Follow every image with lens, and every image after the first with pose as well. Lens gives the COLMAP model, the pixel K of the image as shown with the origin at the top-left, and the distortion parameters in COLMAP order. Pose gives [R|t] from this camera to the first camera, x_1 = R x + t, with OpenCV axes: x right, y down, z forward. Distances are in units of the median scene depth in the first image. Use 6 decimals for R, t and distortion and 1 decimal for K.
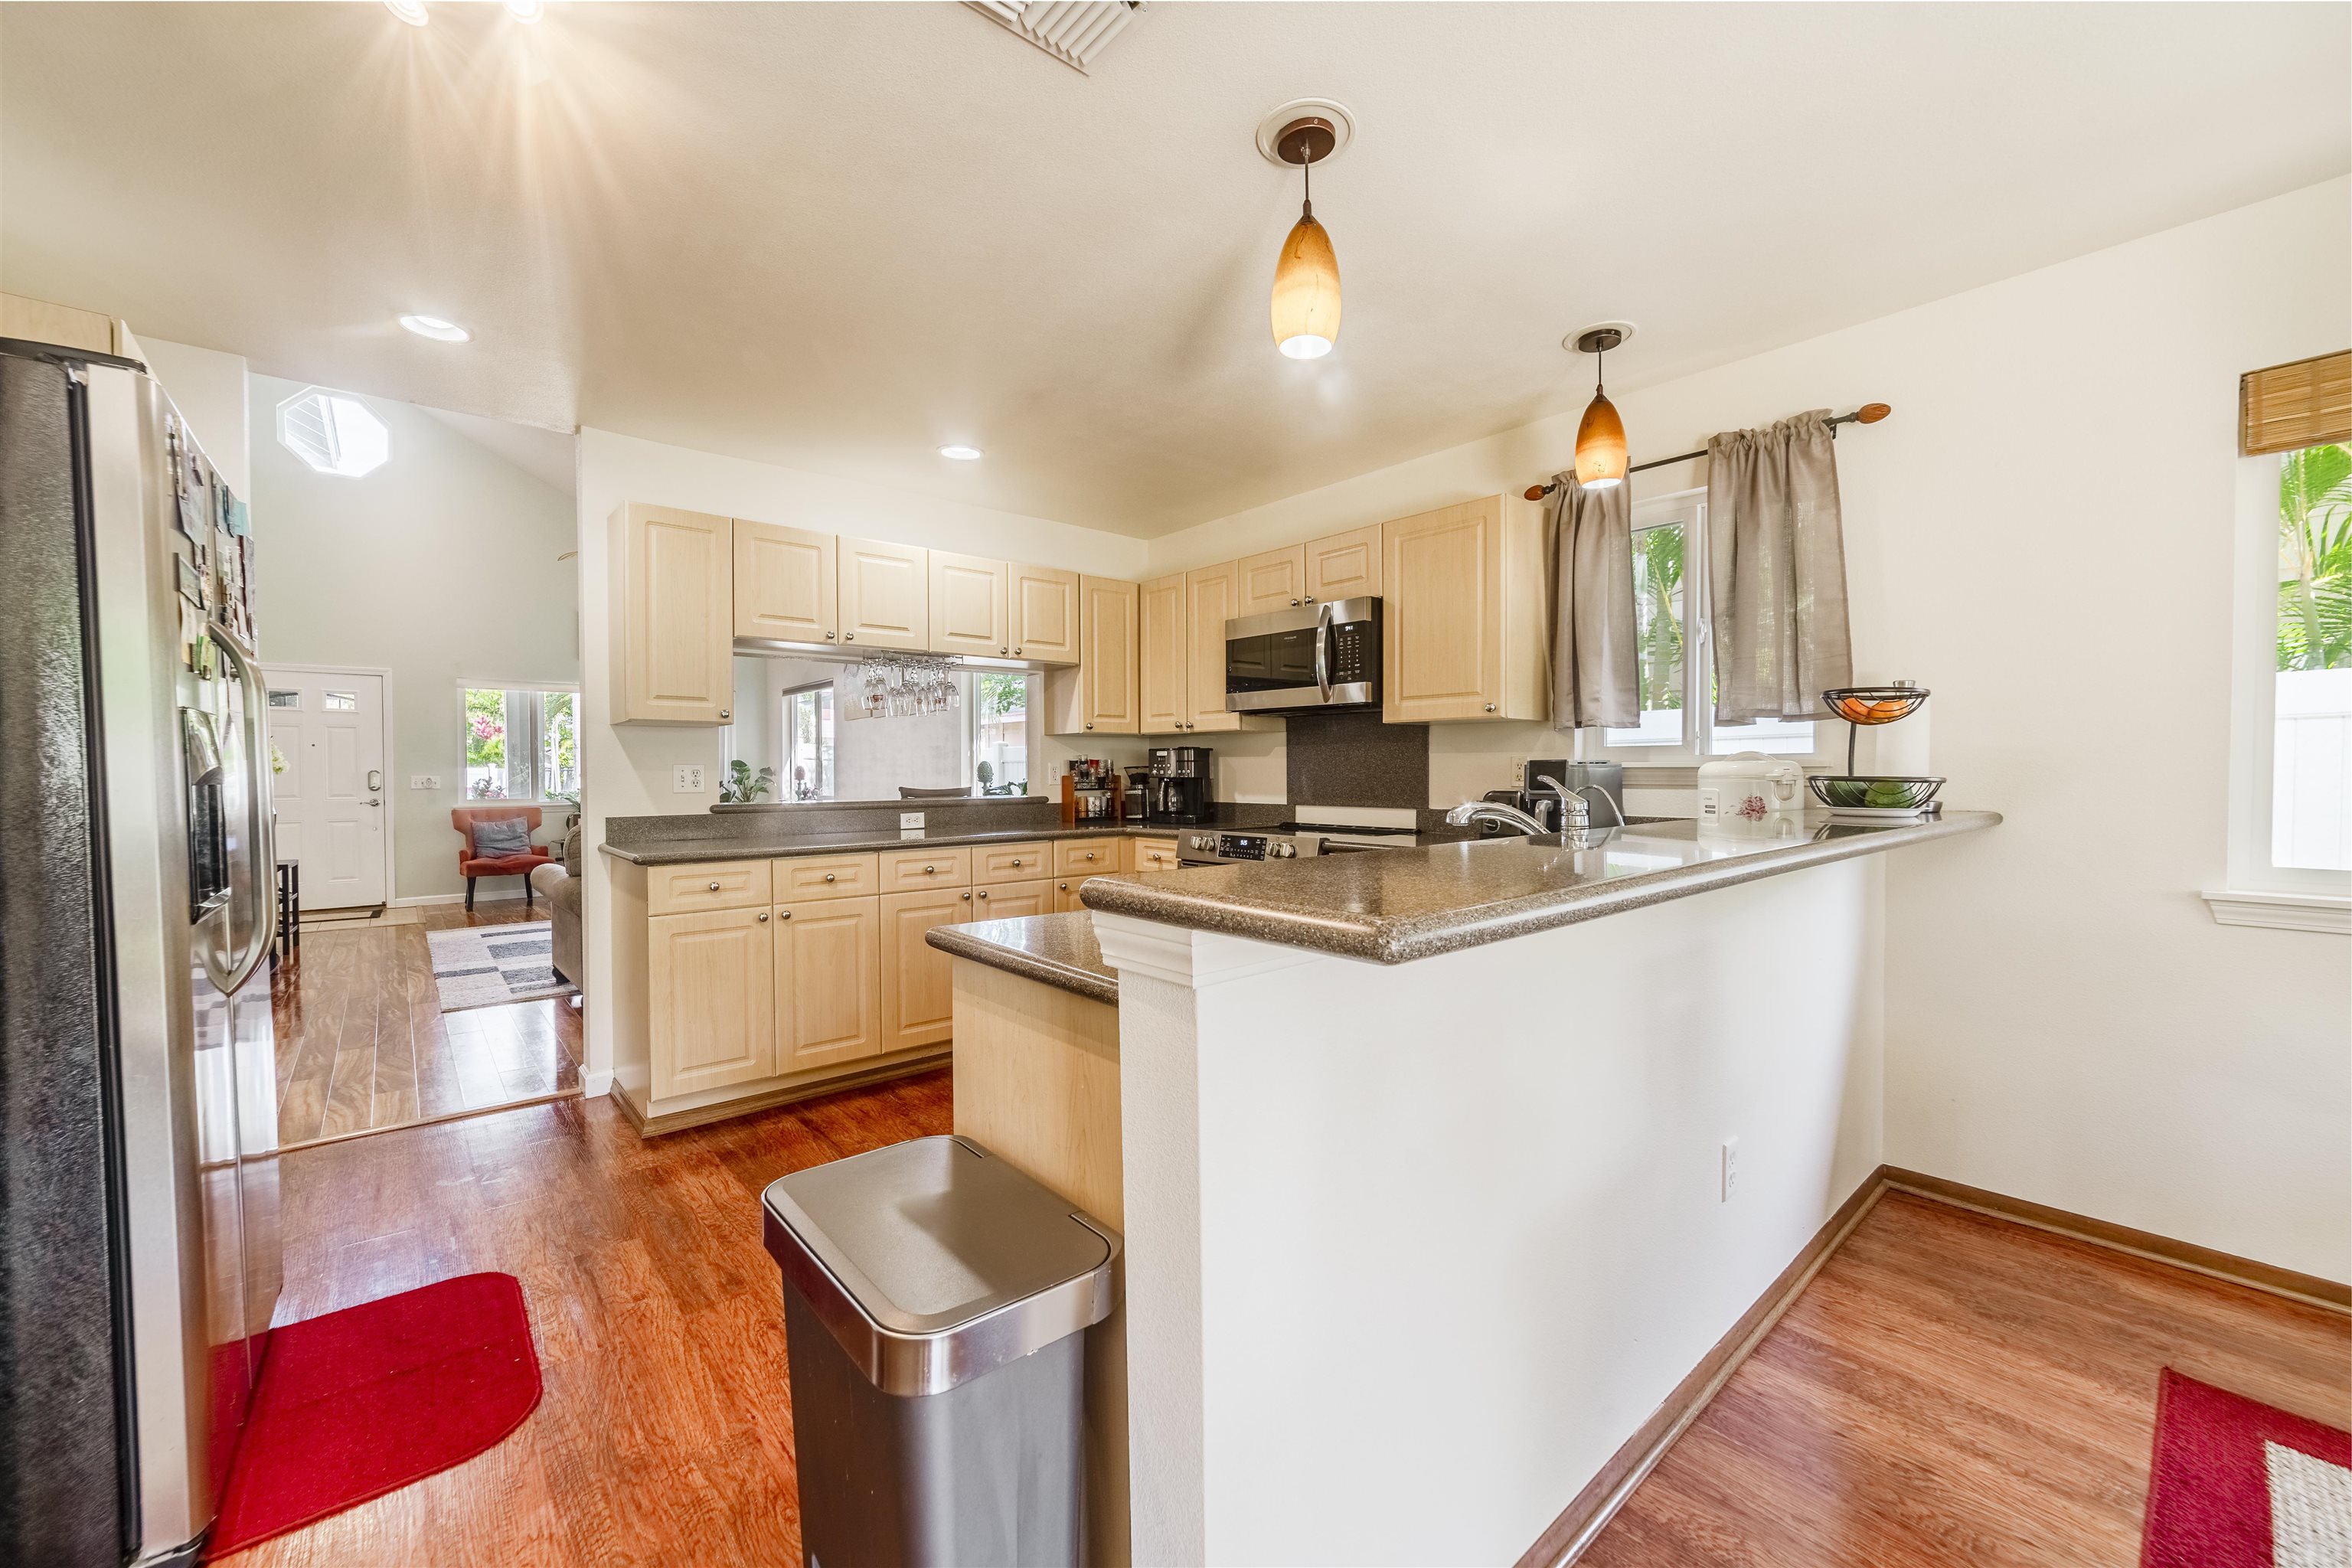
lens RADIAL K [[923.3, 0, 1172.0], [0, 923.3, 785.4], [0, 0, 1]] dist [-0.018072, 0.006910]
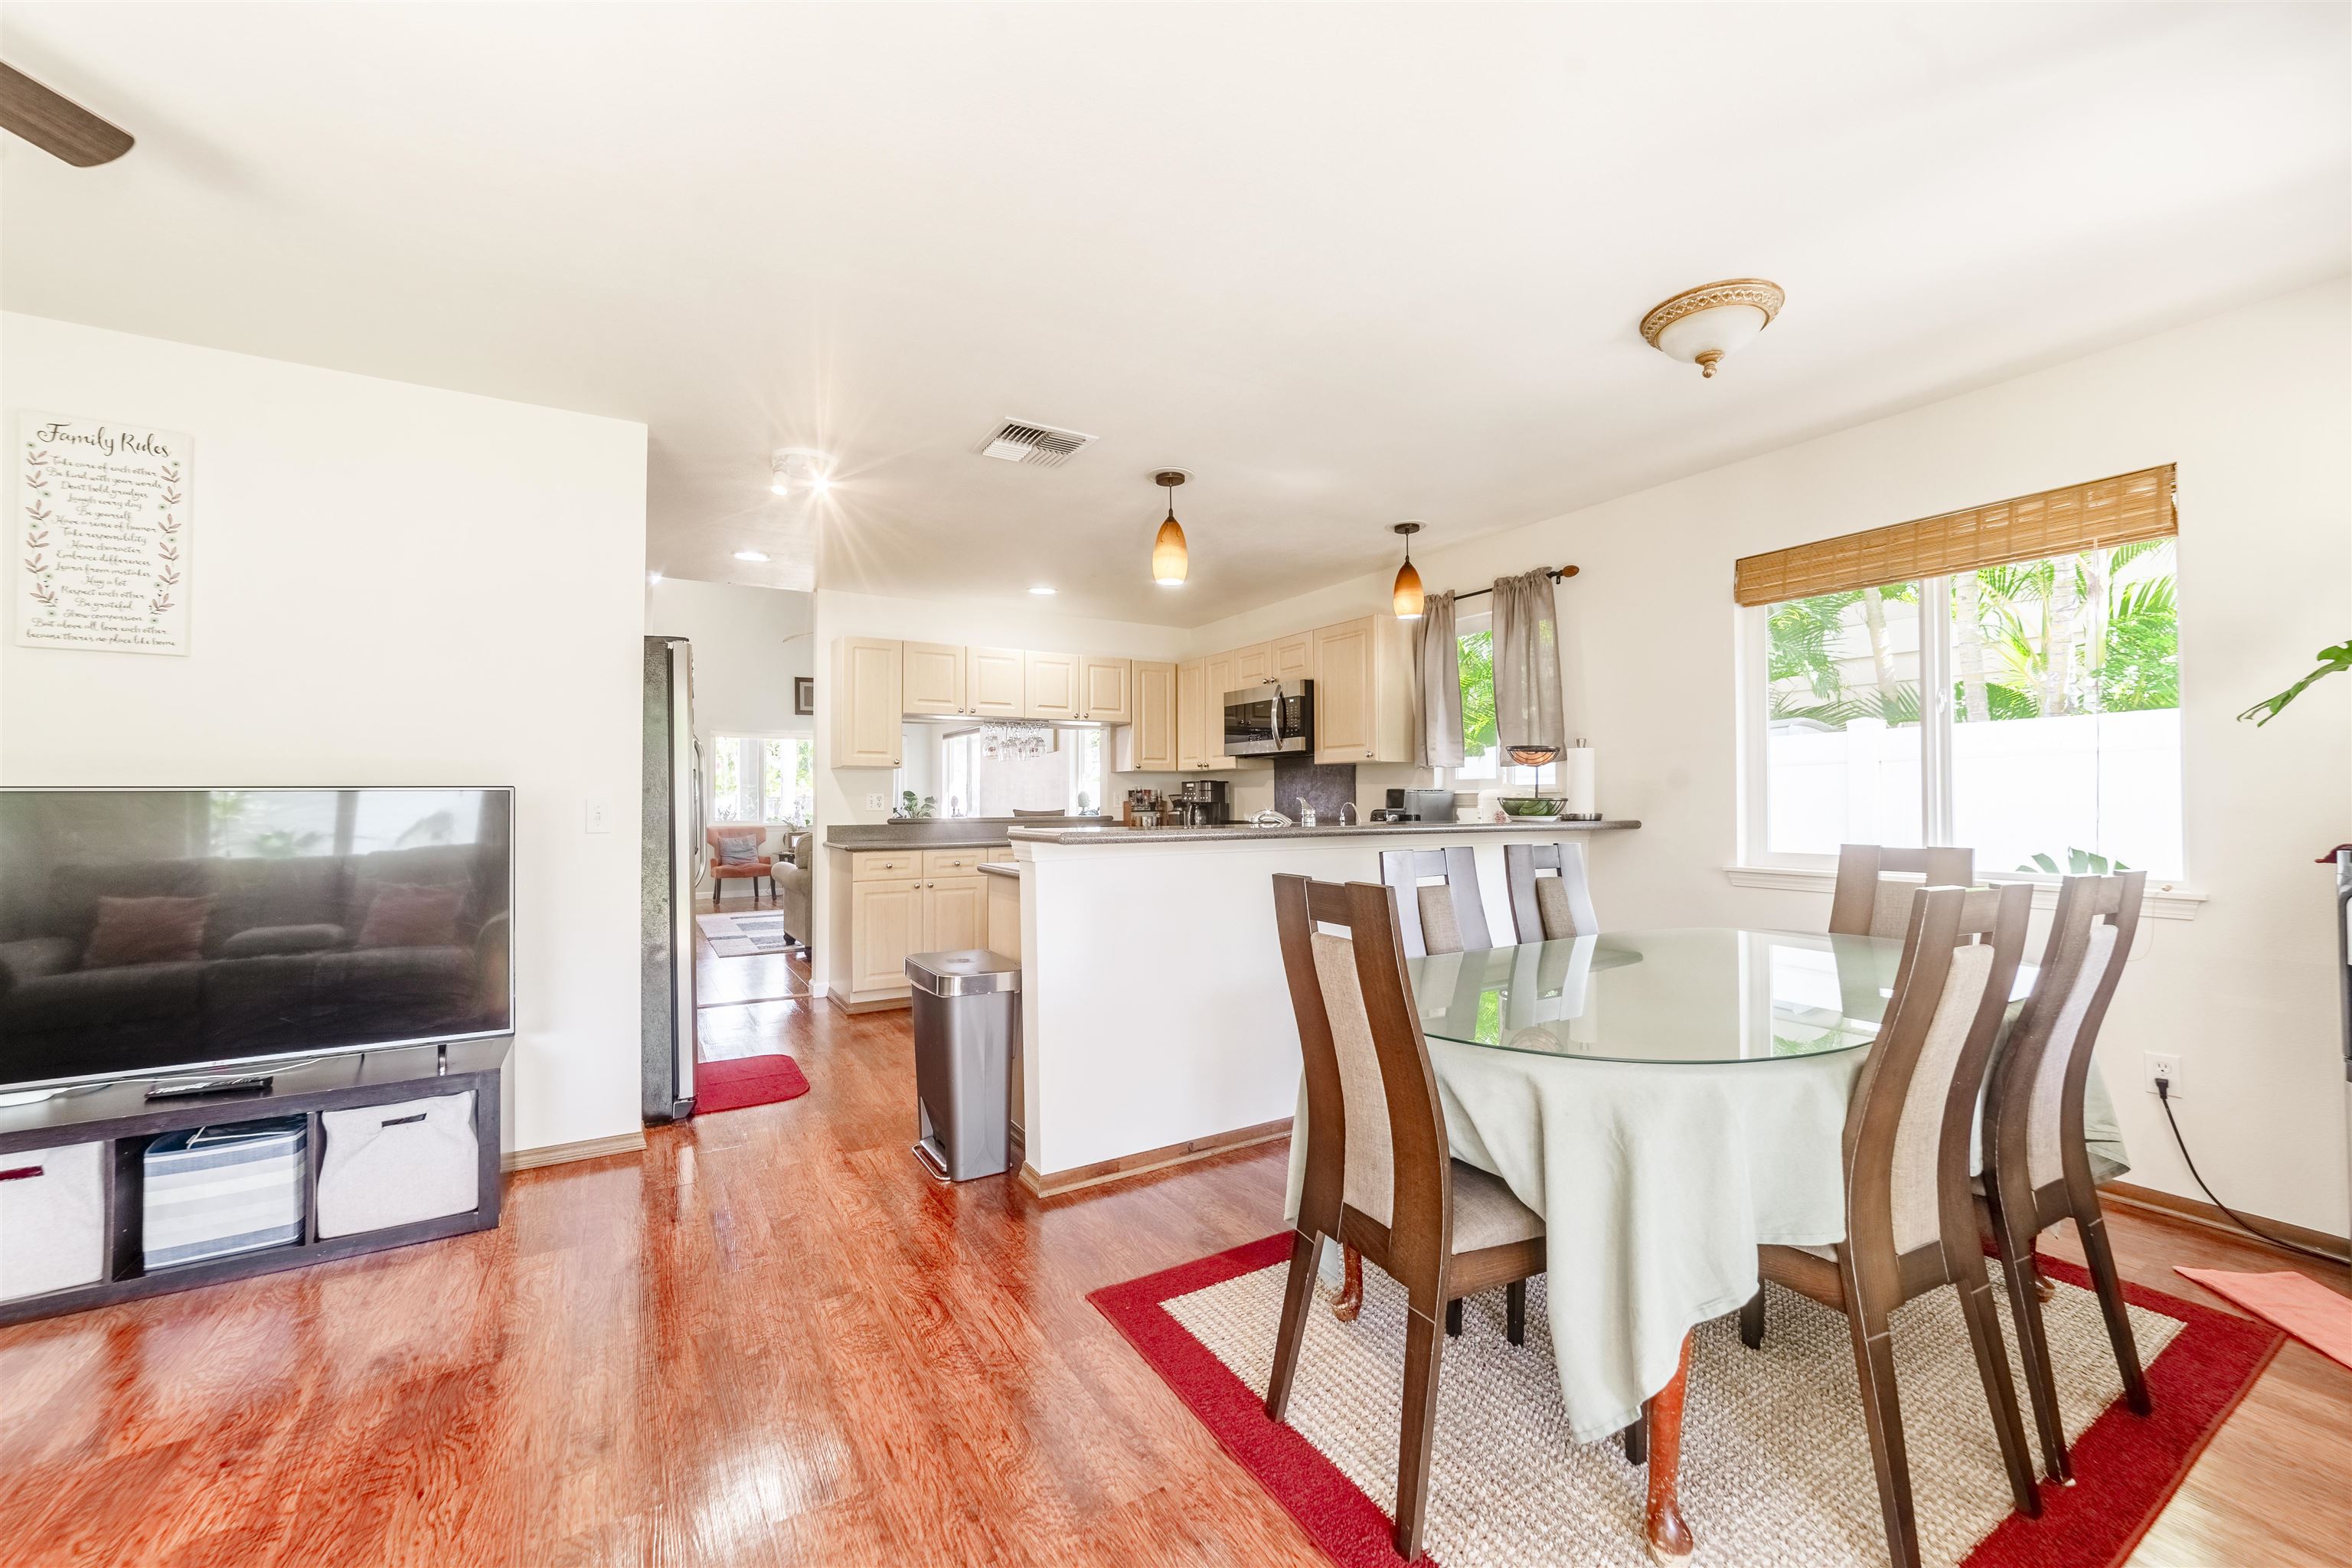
lens RADIAL K [[923.3, 0, 1172.0], [0, 923.3, 785.4], [0, 0, 1]] dist [-0.018072, 0.006910]
pose [[0.986310, -0.002571, -0.164883, 0.218364], [-0.003001, 0.999433, -0.033538, 0.014747], [0.164876, 0.033573, 0.985743, -0.437800]]
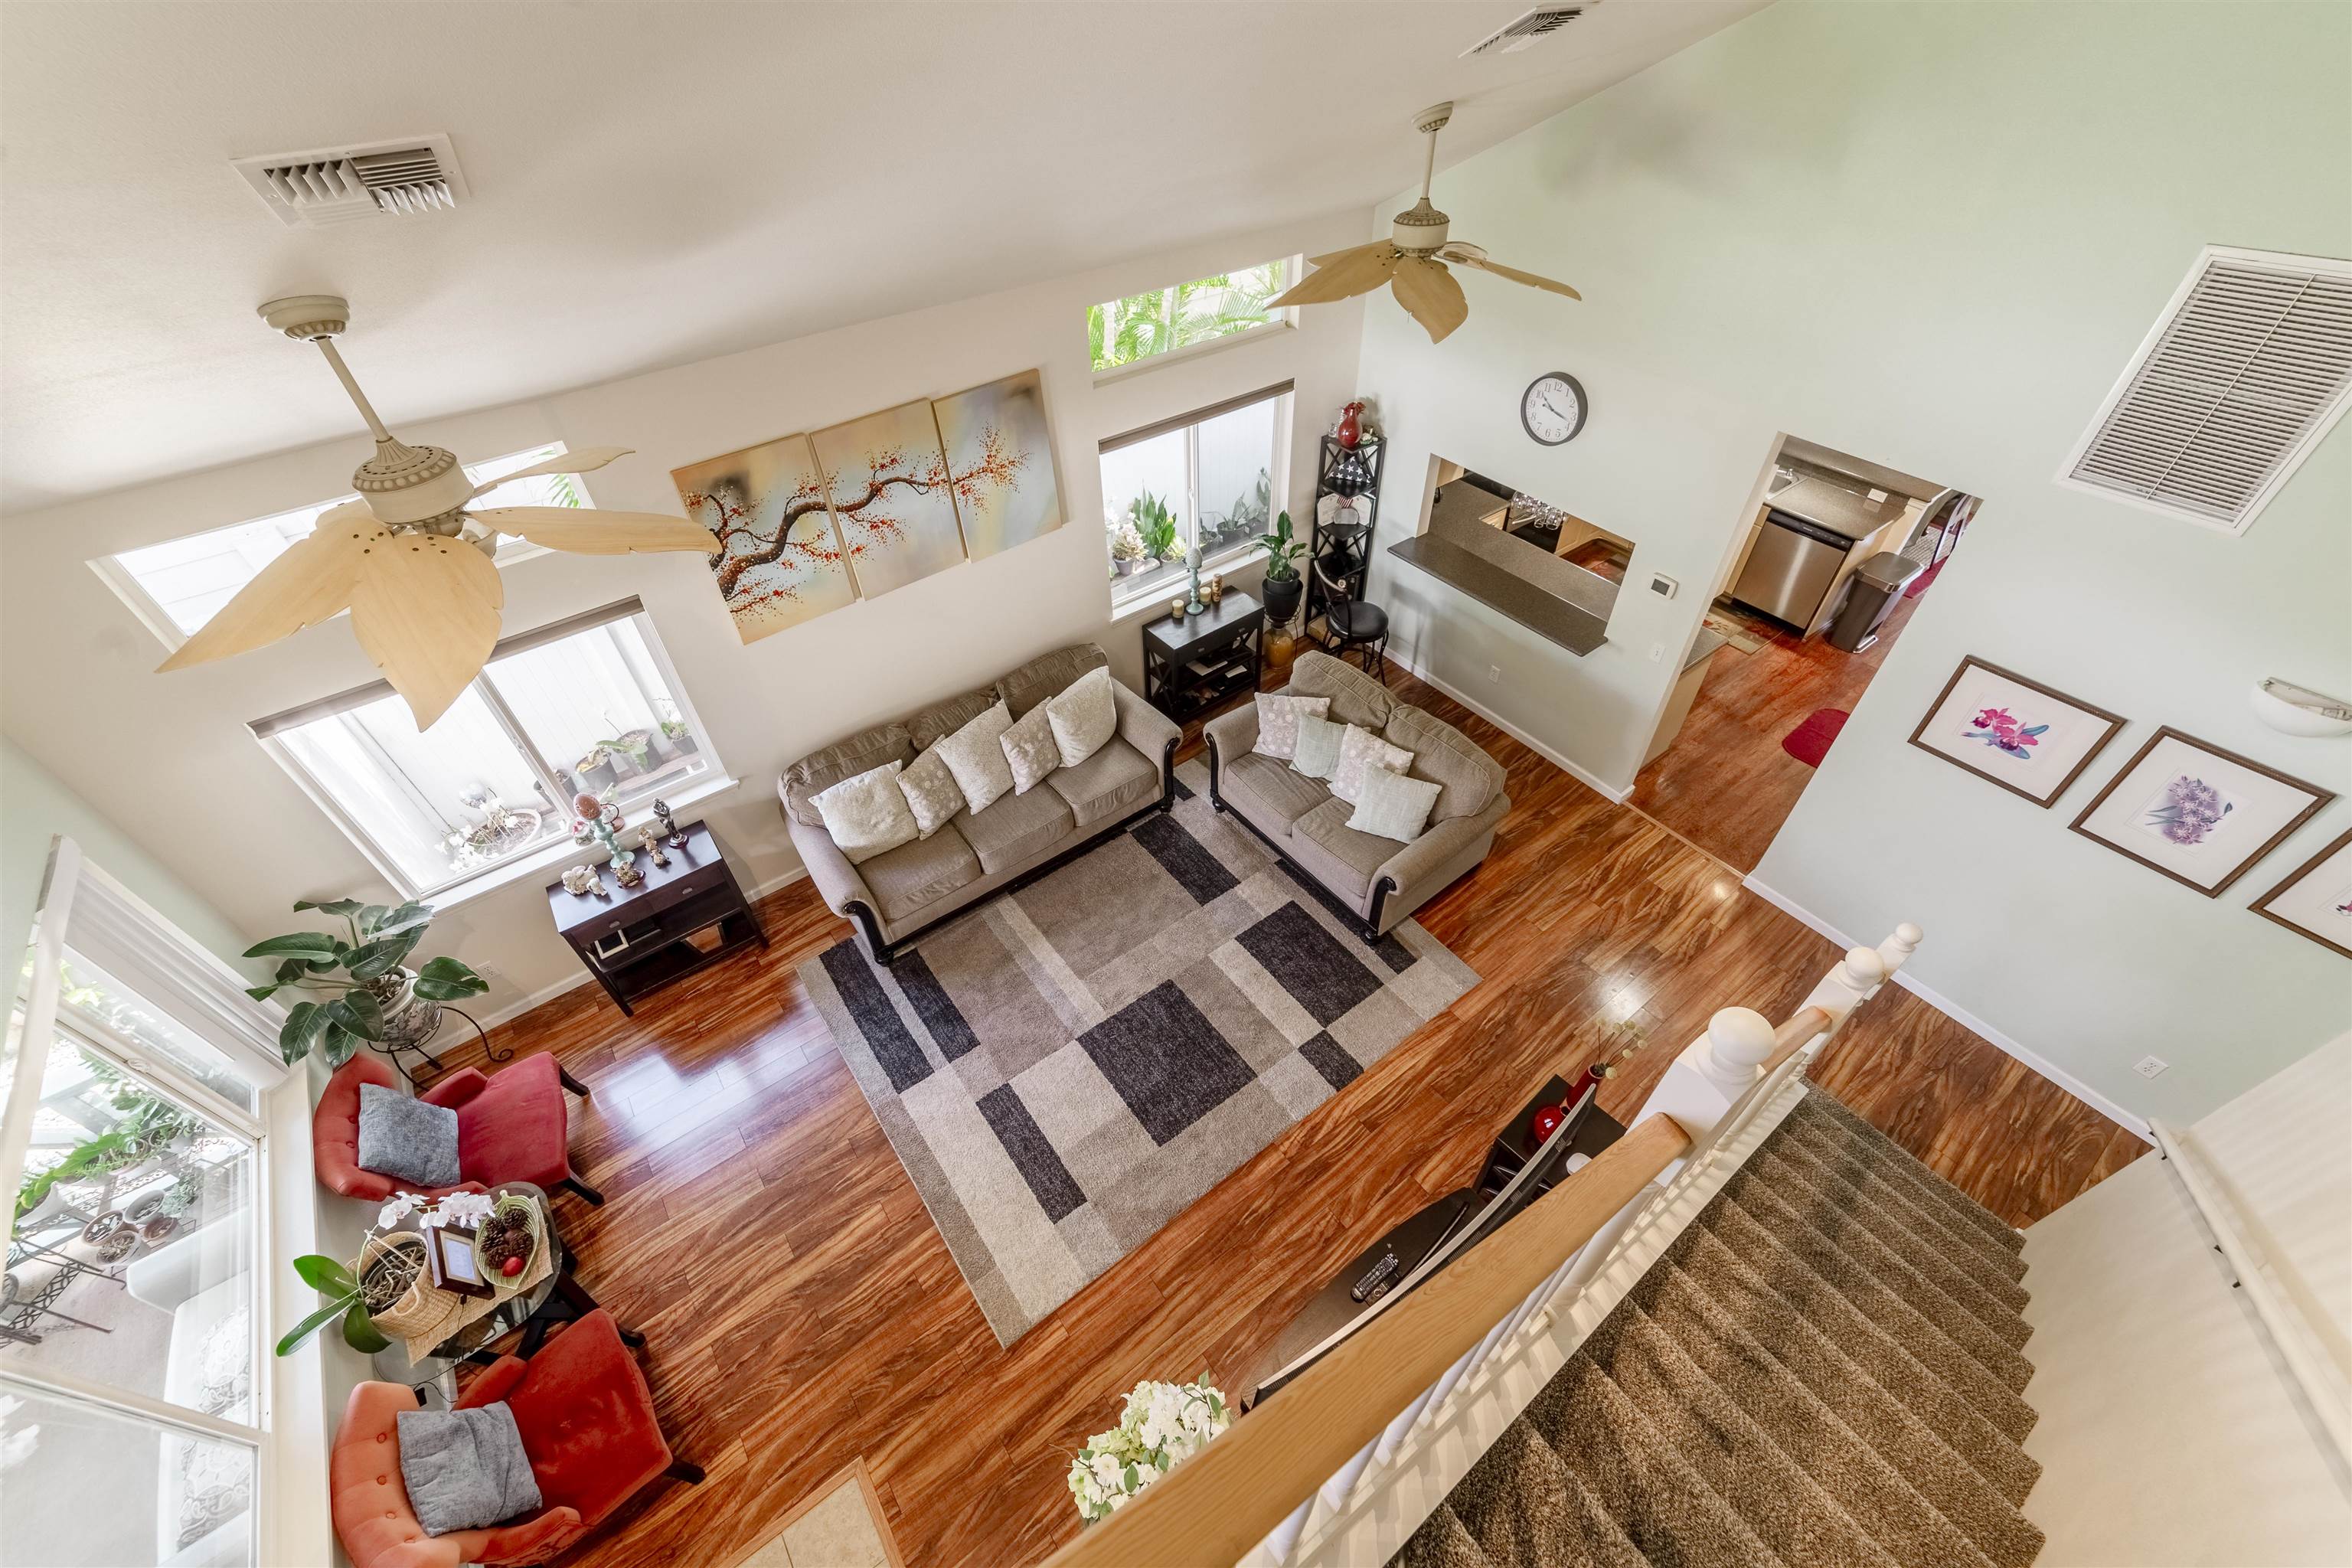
lens RADIAL K [[923.3, 0, 1172.0], [0, 923.3, 785.4], [0, 0, 1]] dist [-0.018072, 0.006910]
pose [[0.067893, -0.688950, 0.721623, -1.690747], [0.041336, 0.724613, 0.687915, -0.808949], [-0.996836, -0.016876, 0.077675, 1.492308]]
